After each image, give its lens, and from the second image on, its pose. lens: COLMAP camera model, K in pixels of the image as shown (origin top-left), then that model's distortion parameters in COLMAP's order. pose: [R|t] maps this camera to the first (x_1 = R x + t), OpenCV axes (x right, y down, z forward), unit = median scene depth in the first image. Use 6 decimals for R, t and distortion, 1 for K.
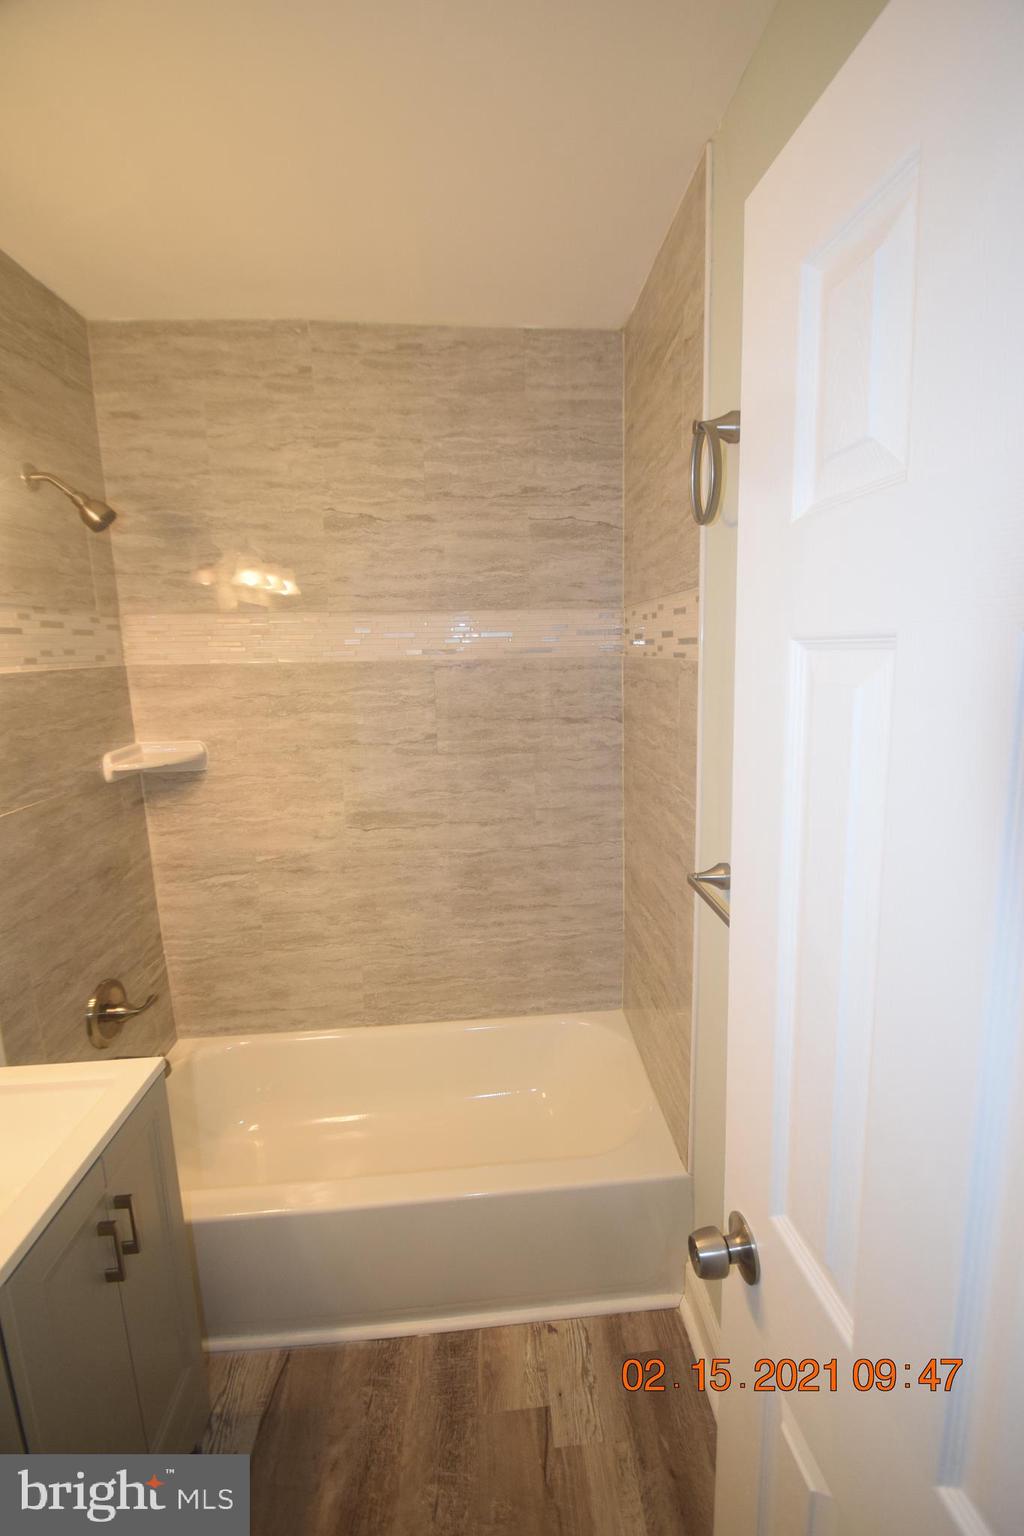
lens RADIAL K [[672.8, 0, 545.6], [0, 672.8, 760.3], [0, 0, 1]] dist [0.017407, -0.019617]
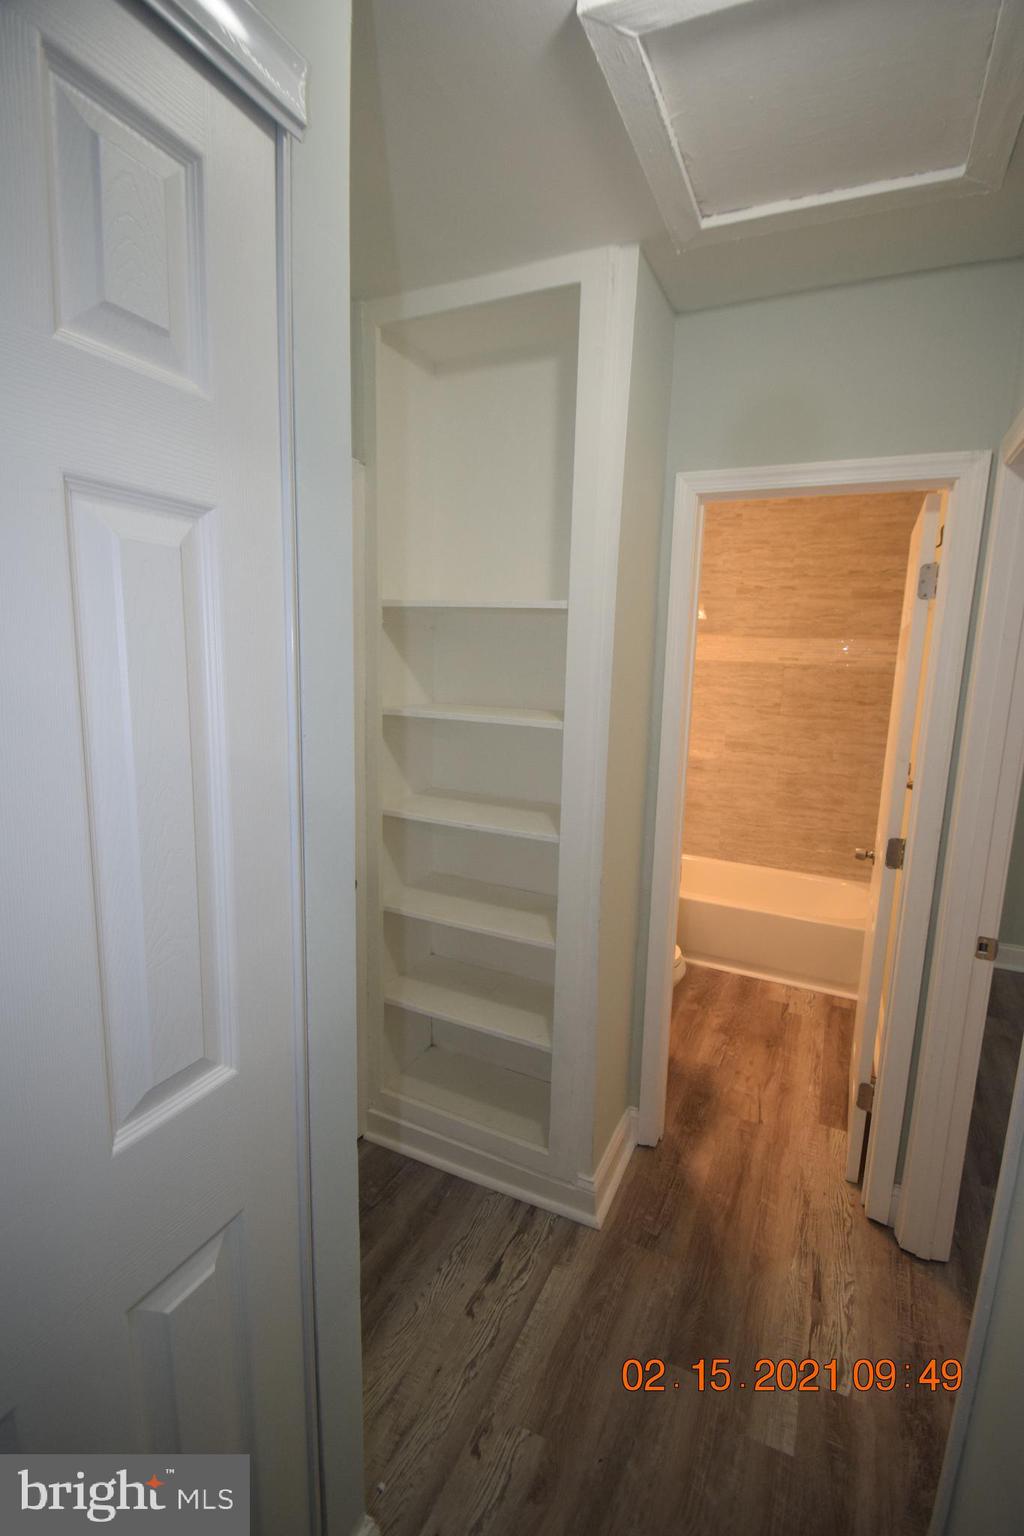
lens RADIAL K [[672.8, 0, 545.6], [0, 672.8, 760.3], [0, 0, 1]] dist [0.017407, -0.019617]
pose [[0.870516, 0.131092, -0.474360, 0.181253], [-0.135212, 0.990486, 0.025595, 0.162227], [0.473202, 0.041859, 0.879959, -0.961583]]
